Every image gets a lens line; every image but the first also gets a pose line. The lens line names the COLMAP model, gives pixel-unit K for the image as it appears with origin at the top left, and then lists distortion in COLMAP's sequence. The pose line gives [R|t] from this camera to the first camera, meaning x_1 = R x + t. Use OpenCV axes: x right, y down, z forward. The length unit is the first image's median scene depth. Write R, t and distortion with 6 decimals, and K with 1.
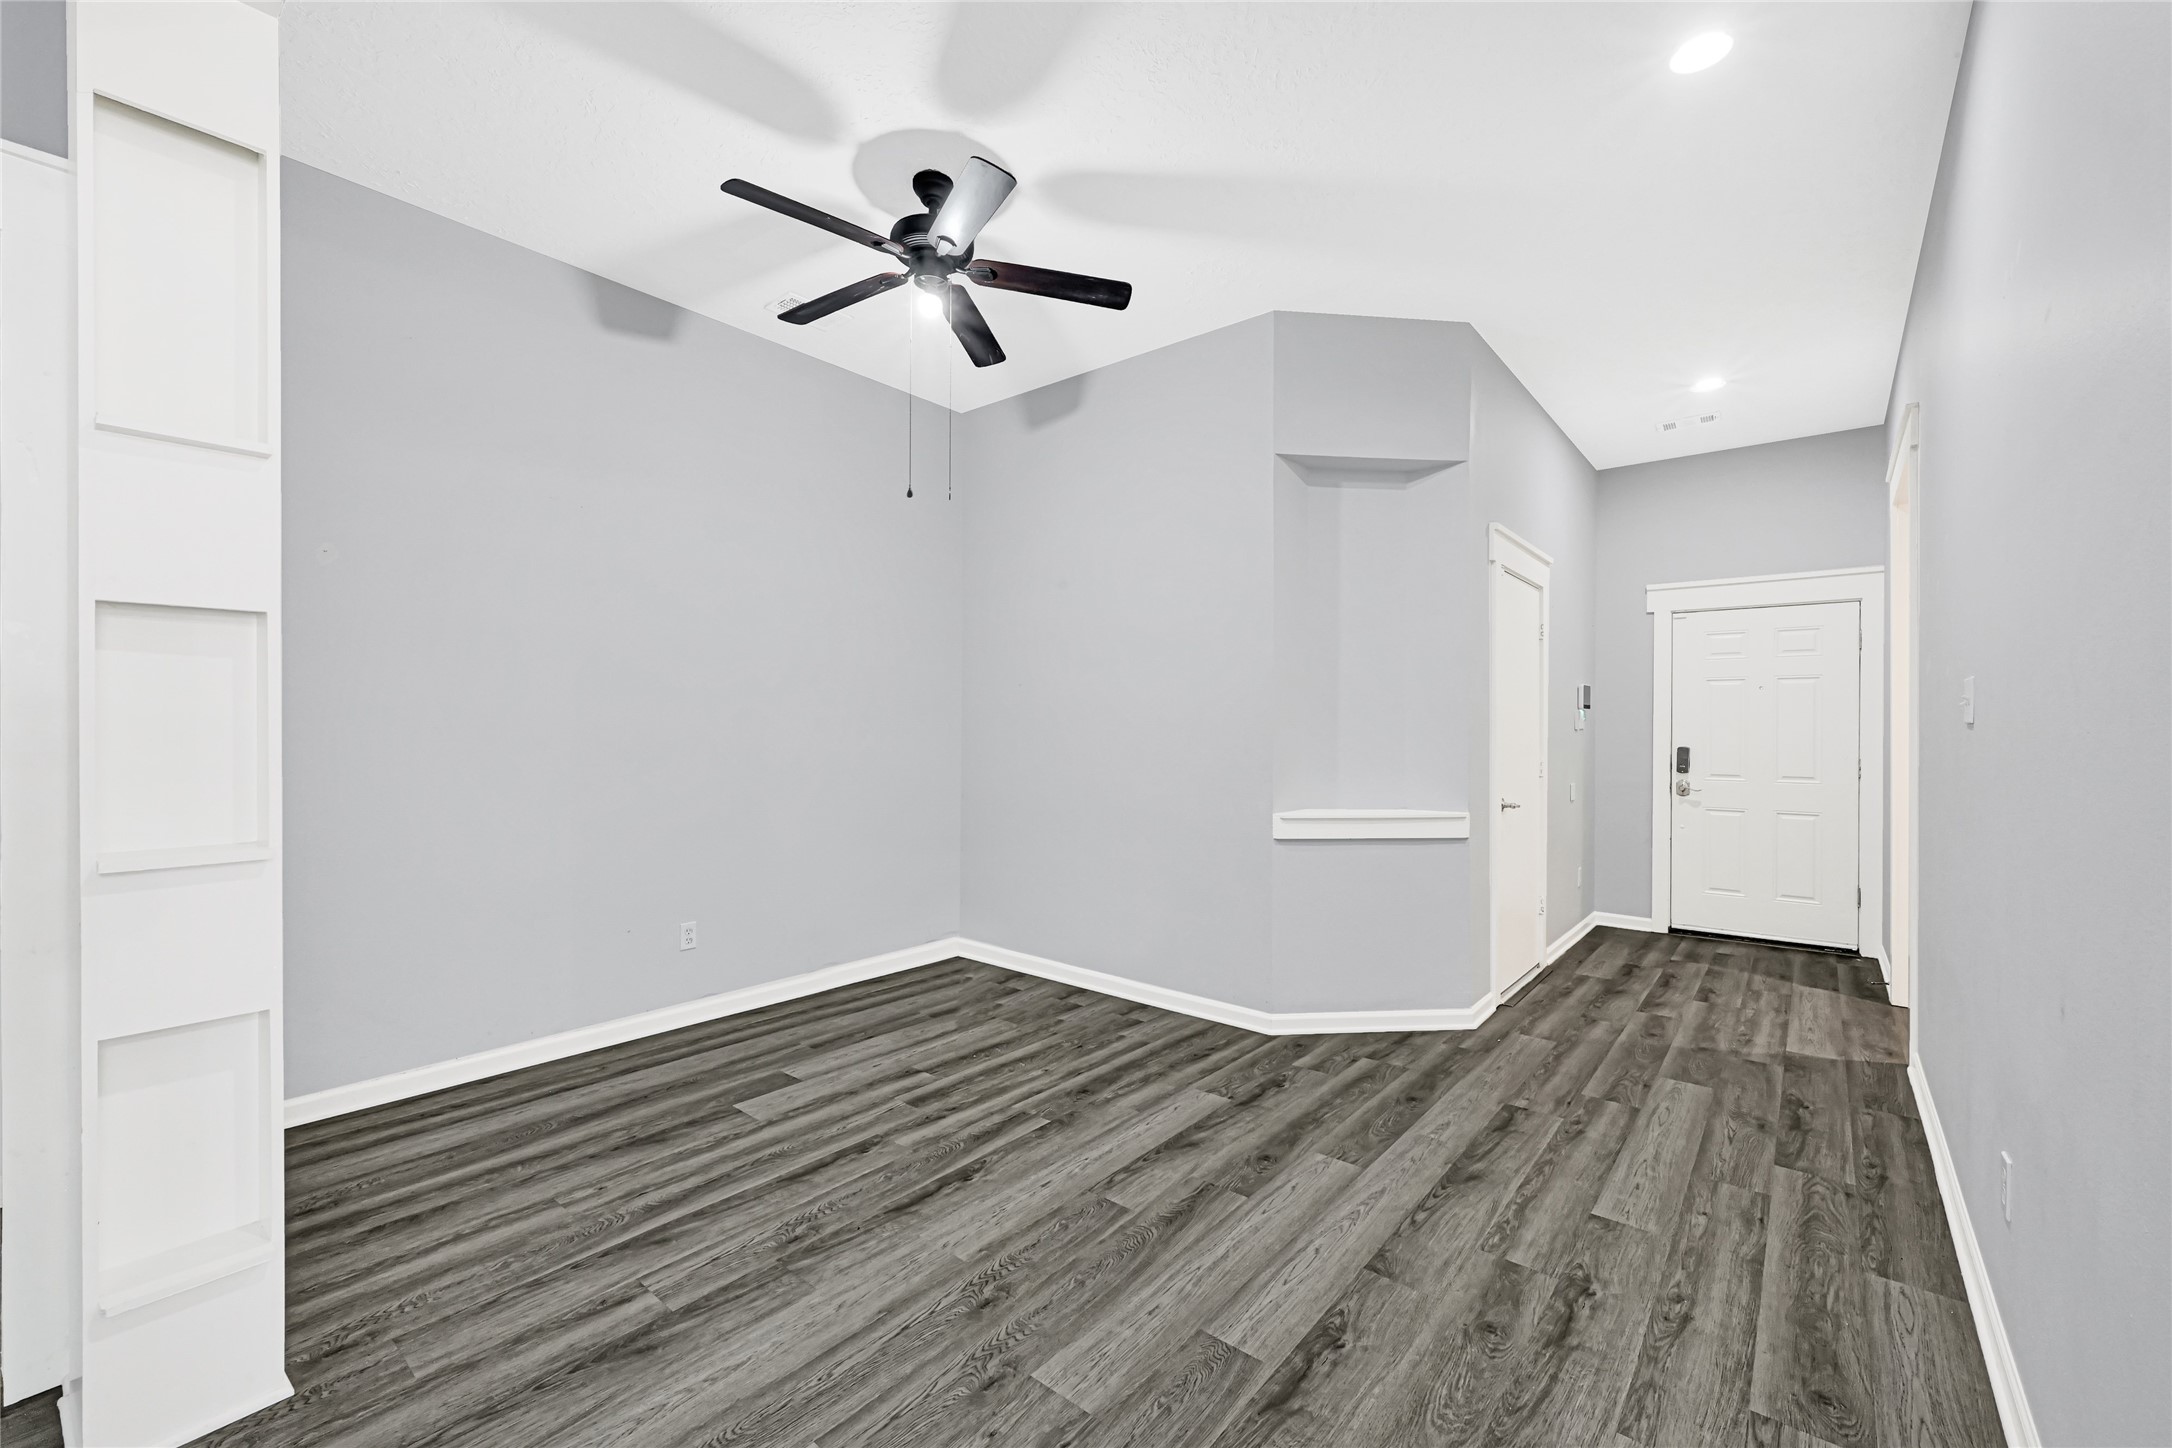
lens RADIAL K [[878.6, 0, 1091.2], [0, 878.6, 731.4], [0, 0, 1]] dist [0.001322, 0.000023]
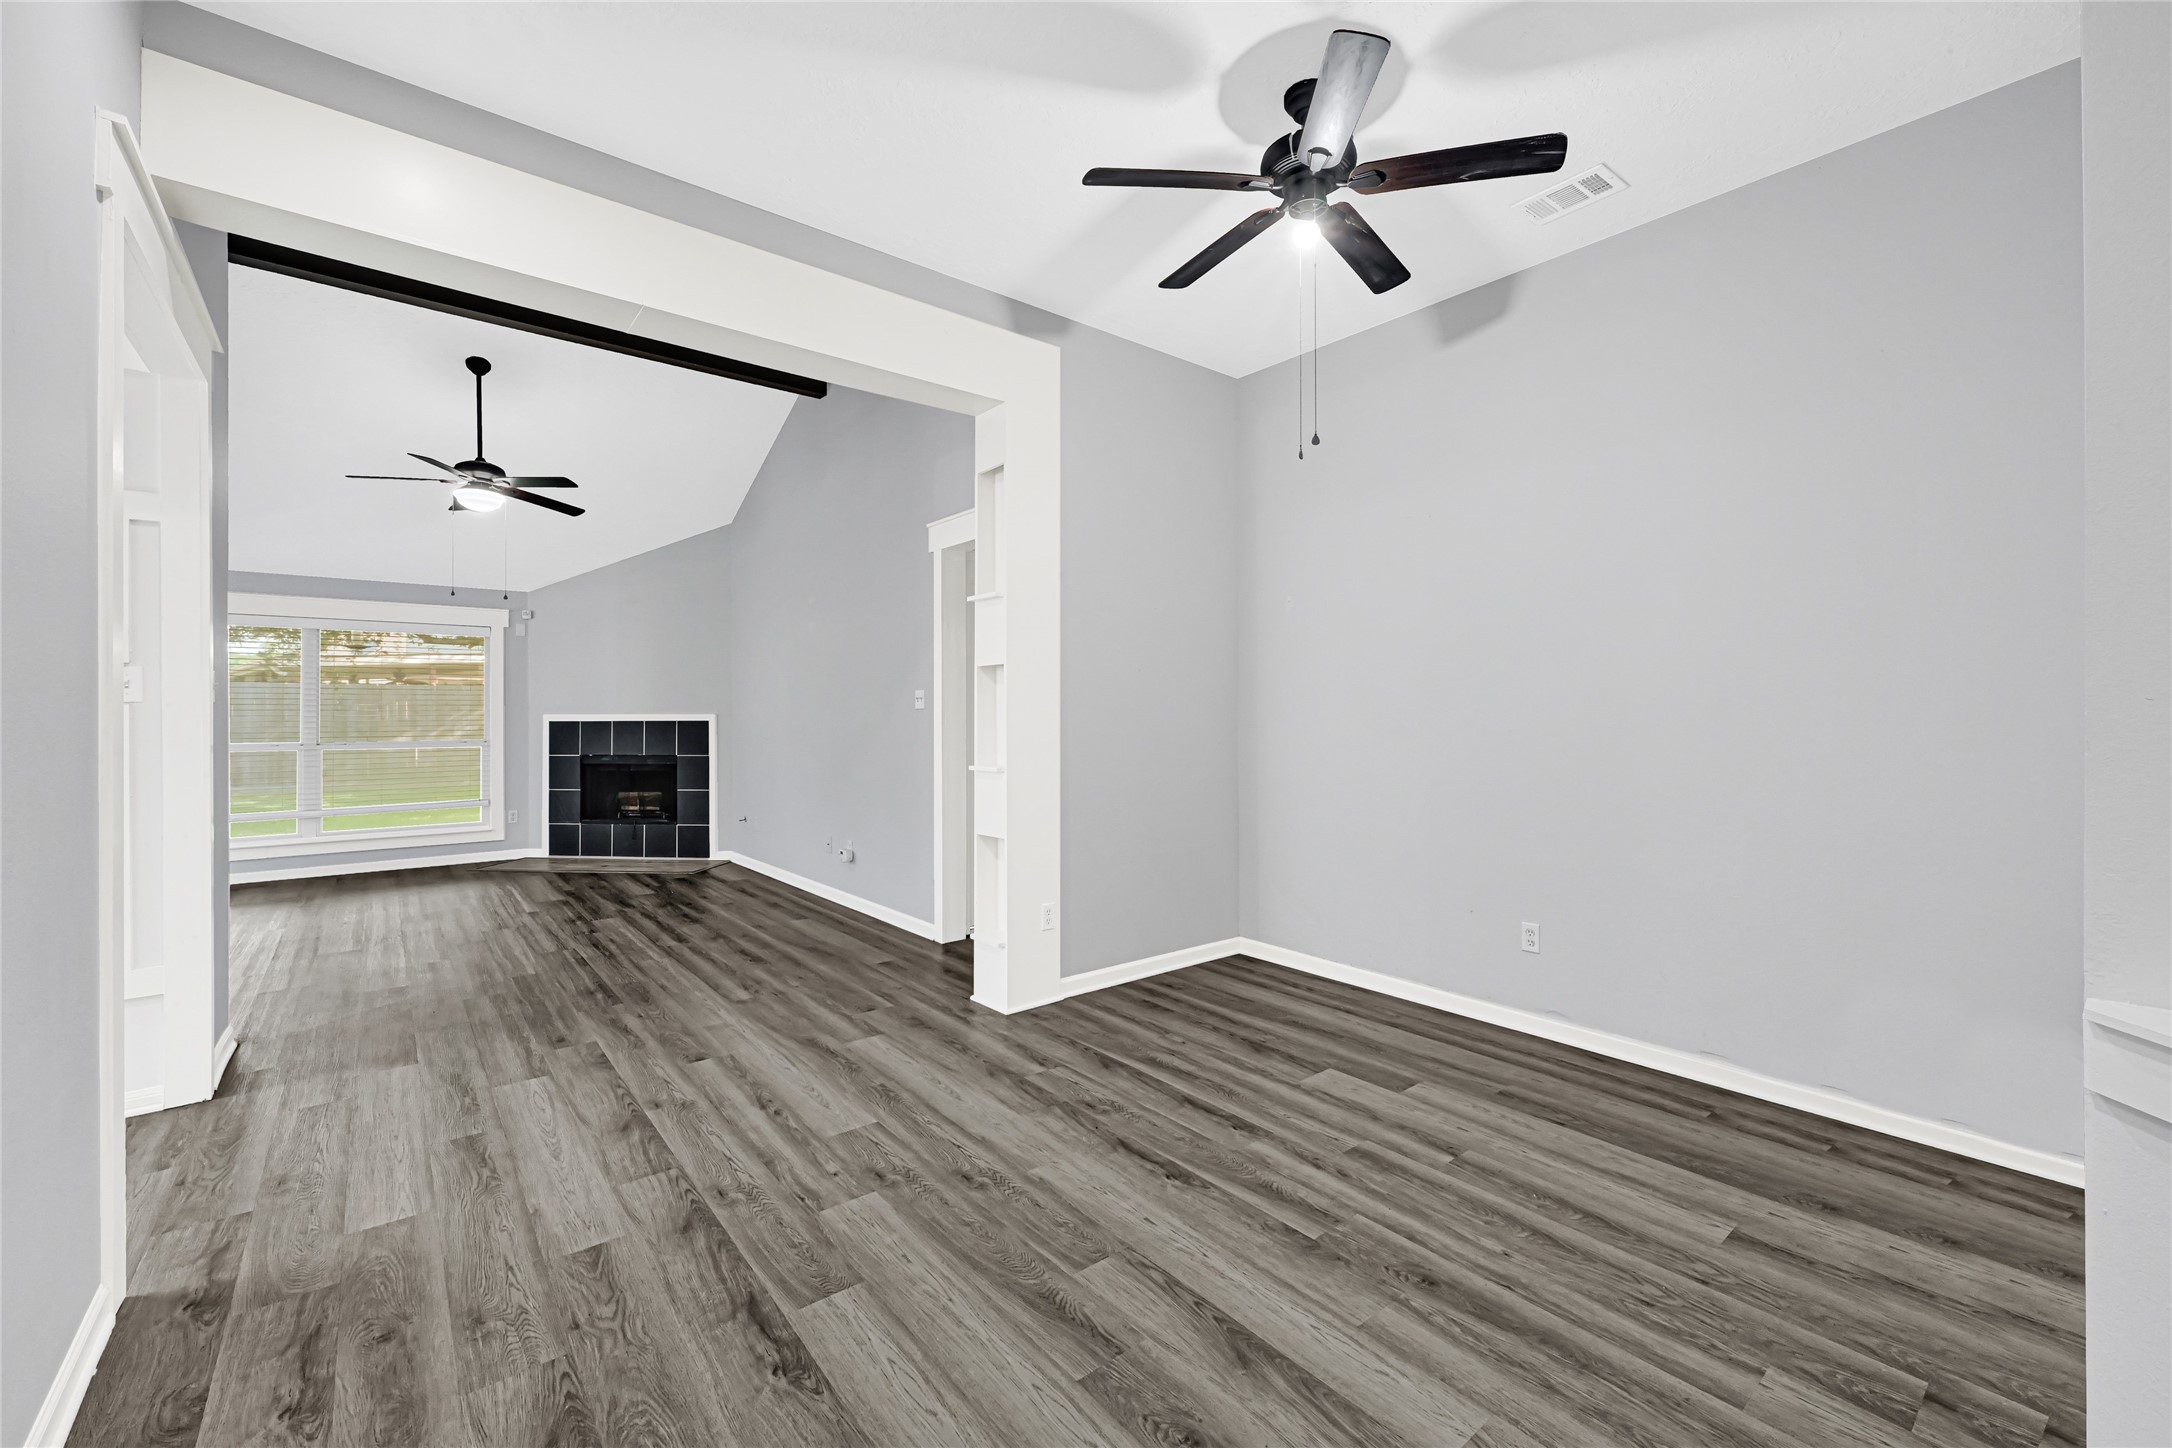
lens RADIAL K [[878.6, 0, 1091.5], [0, 878.6, 716.9], [0, 0, 1]] dist [0.001322, 0.000023]
pose [[-0.191910, -0.002673, -0.981409, 0.759474], [-0.002108, 0.999995, -0.002312, 0.002827], [0.981410, 0.001625, -0.191915, 1.005454]]
